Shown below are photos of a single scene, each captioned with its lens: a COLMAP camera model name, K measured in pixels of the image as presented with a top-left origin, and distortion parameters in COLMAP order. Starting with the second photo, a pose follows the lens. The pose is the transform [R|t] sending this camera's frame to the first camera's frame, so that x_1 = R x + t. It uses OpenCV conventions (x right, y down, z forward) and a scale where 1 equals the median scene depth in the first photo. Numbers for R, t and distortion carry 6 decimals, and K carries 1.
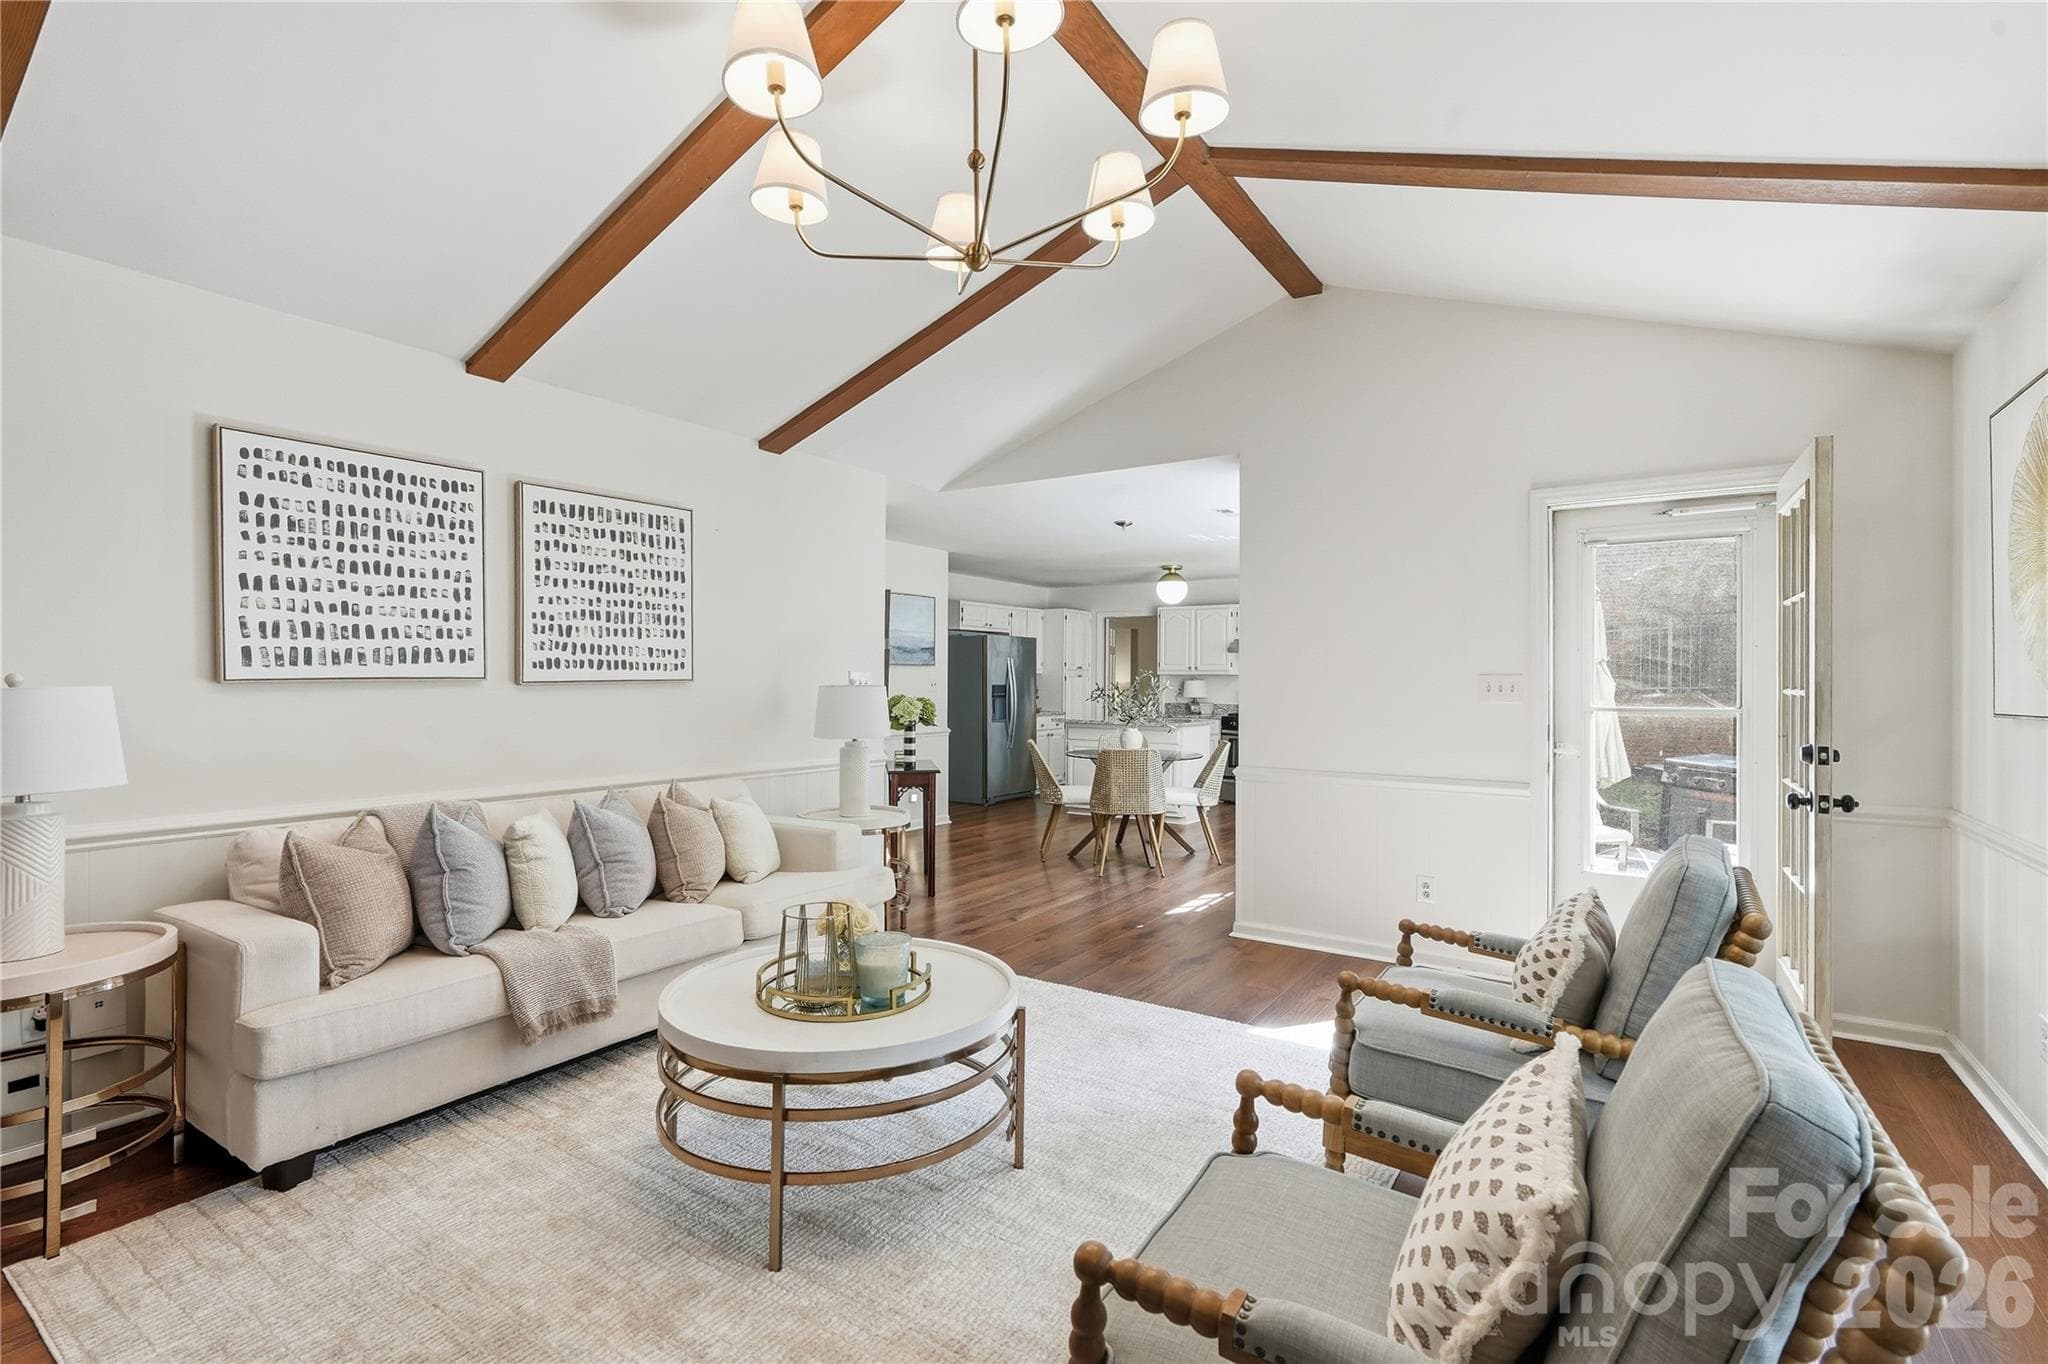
lens RADIAL K [[923.4, 0, 1025.0], [0, 923.4, 674.9], [0, 0, 1]] dist [0.000730, 0.000243]
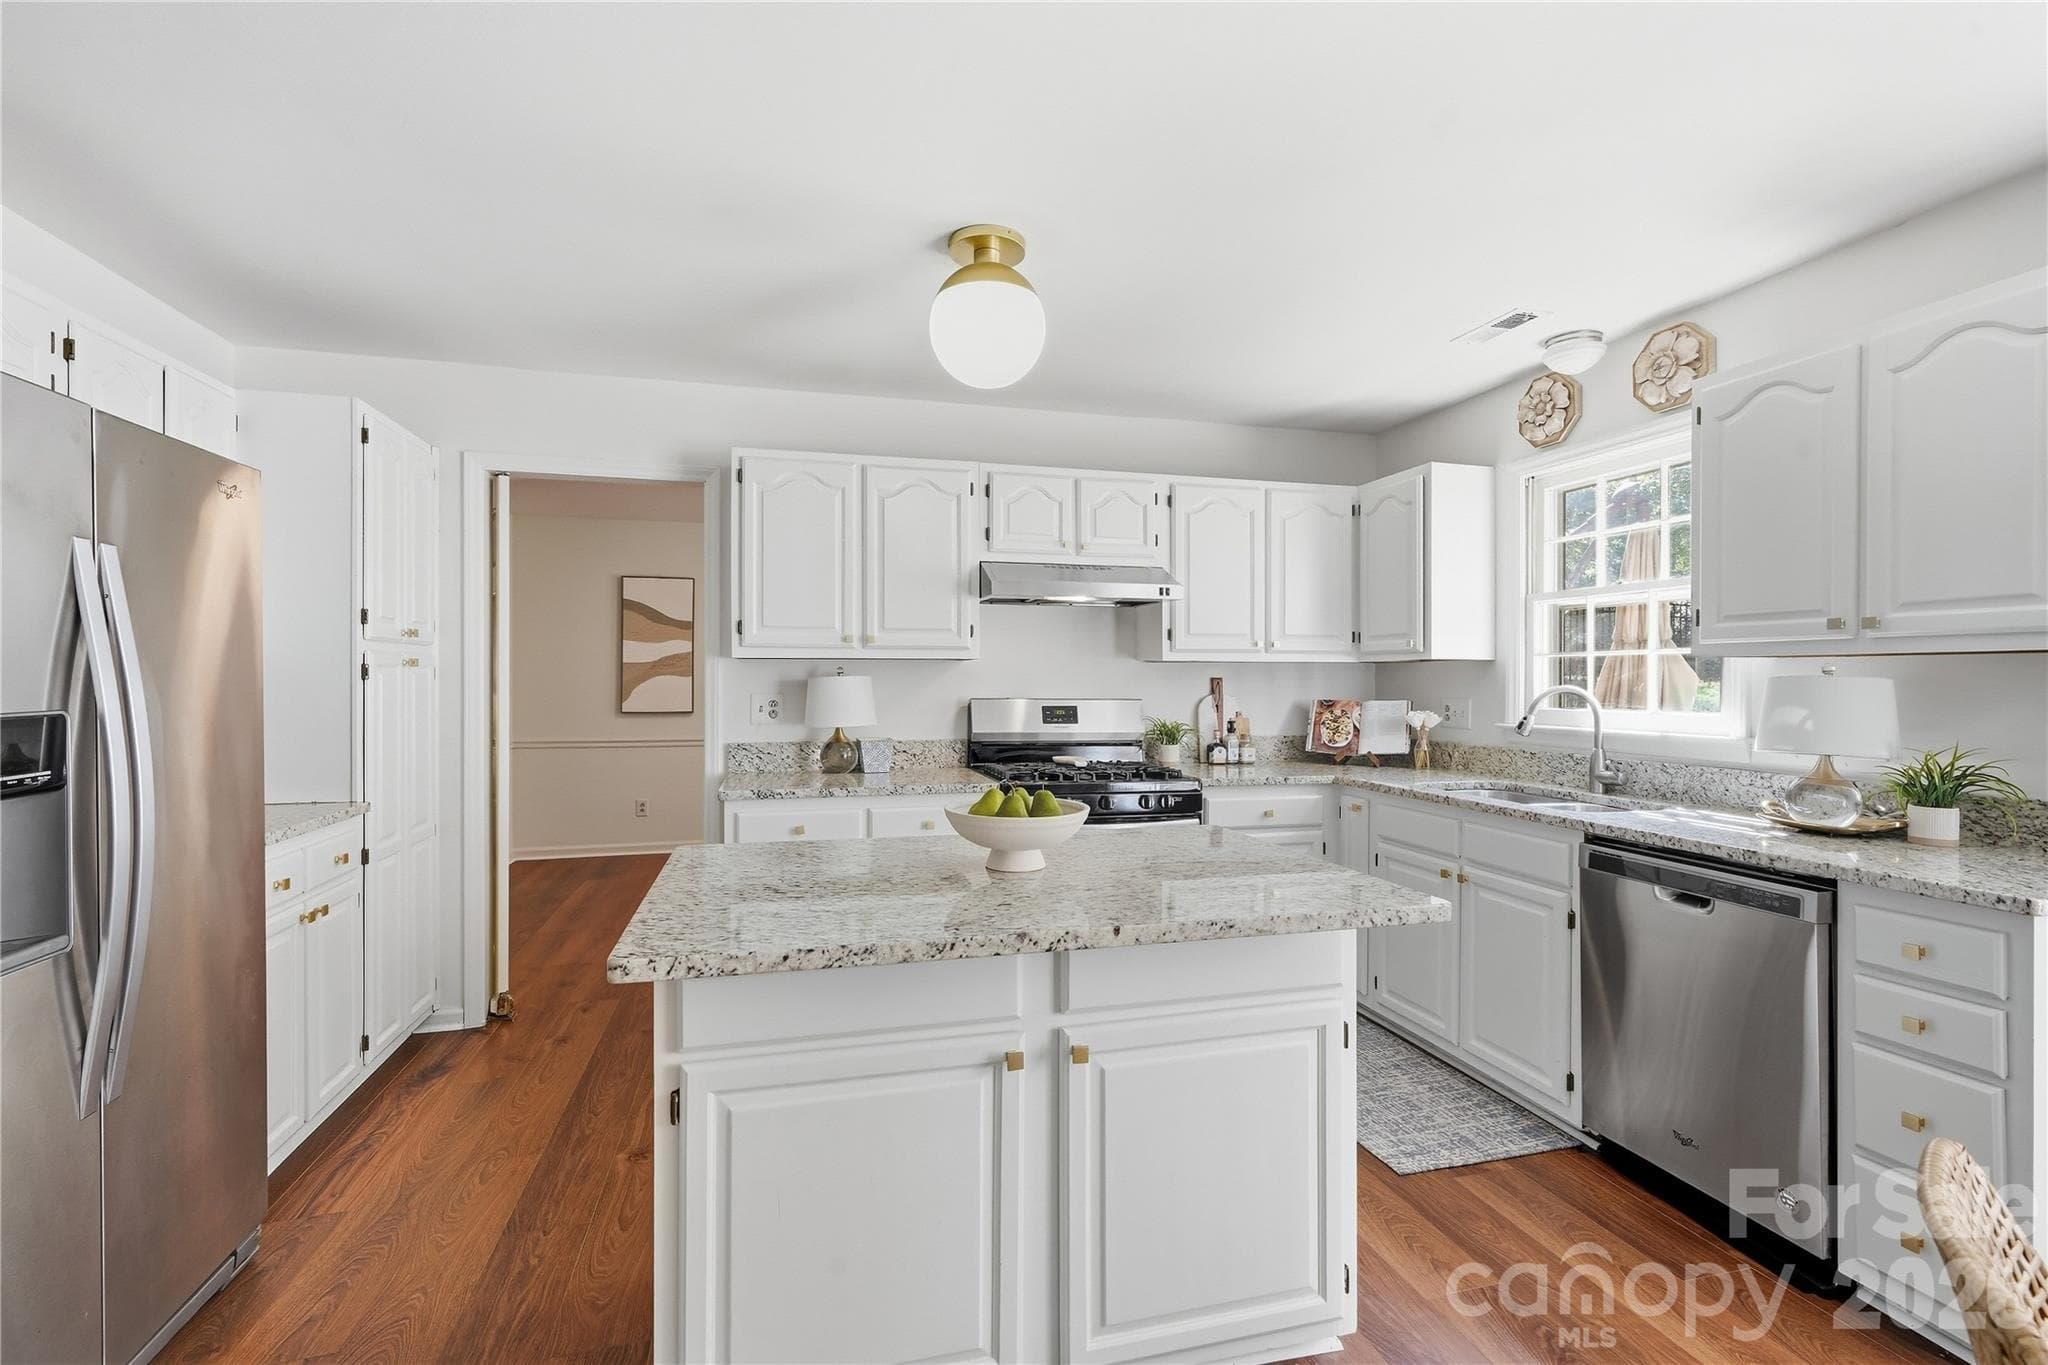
lens RADIAL K [[923.4, 0, 1025.0], [0, 923.4, 675.4], [0, 0, 1]] dist [0.000730, 0.000243]
pose [[0.663059, -0.005351, 0.748548, -0.025462], [0.003184, 0.999986, 0.004328, 0.004673], [-0.748560, -0.000487, 0.663066, 0.744806]]
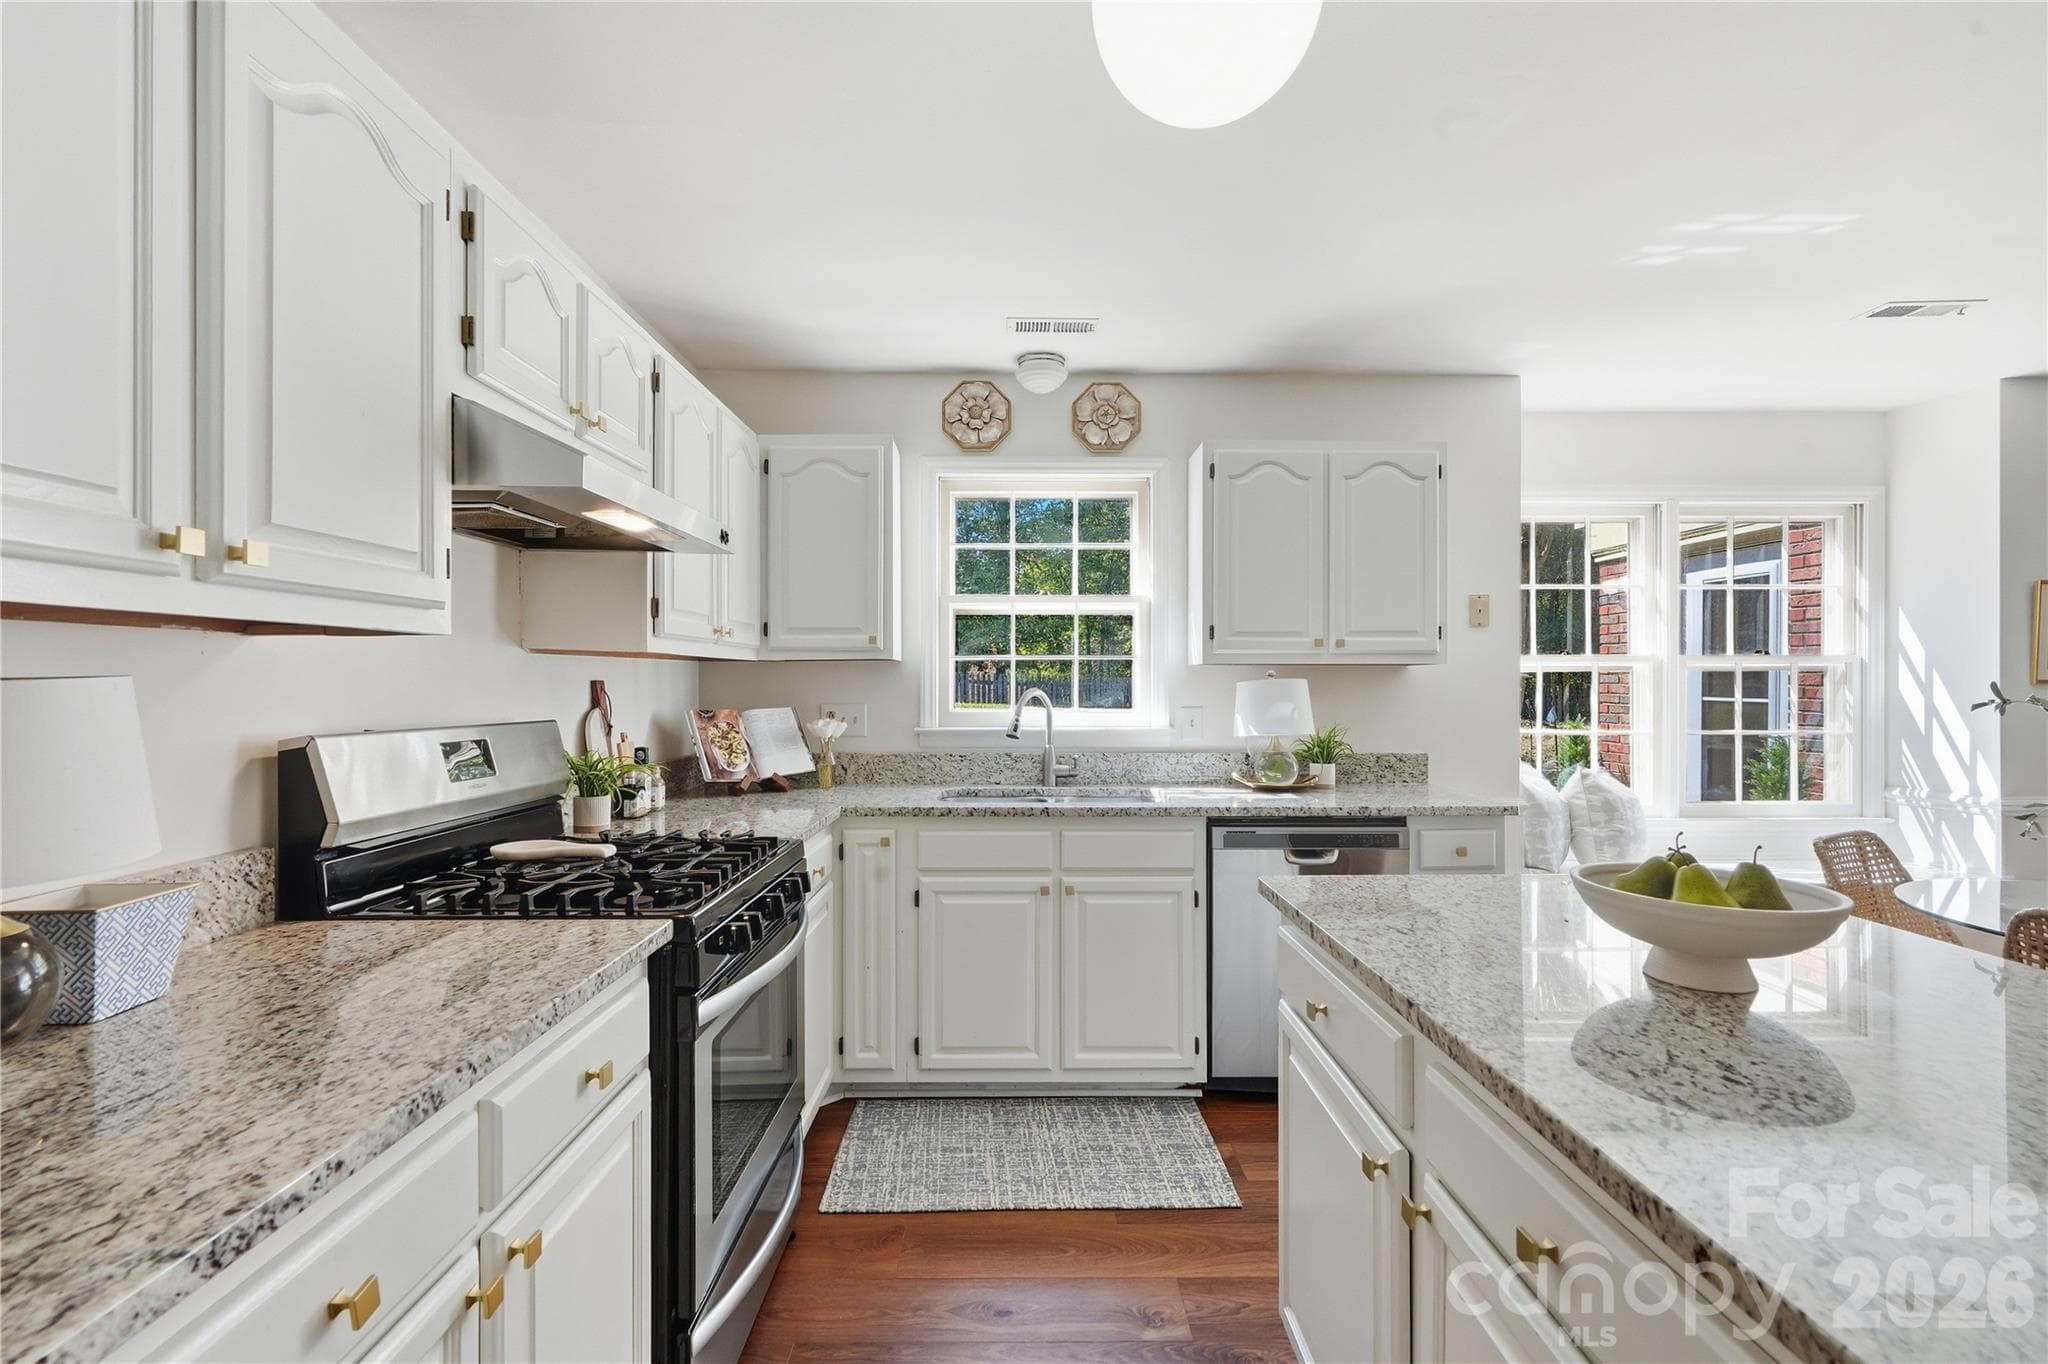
lens RADIAL K [[923.4, 0, 1025.0], [0, 923.4, 674.9], [0, 0, 1]] dist [0.000730, 0.000243]
pose [[-0.558308, -0.002633, 0.829629, 0.057911], [-0.004015, 0.999992, 0.000472, 0.005433], [-0.829624, -0.003068, -0.558314, 0.994258]]
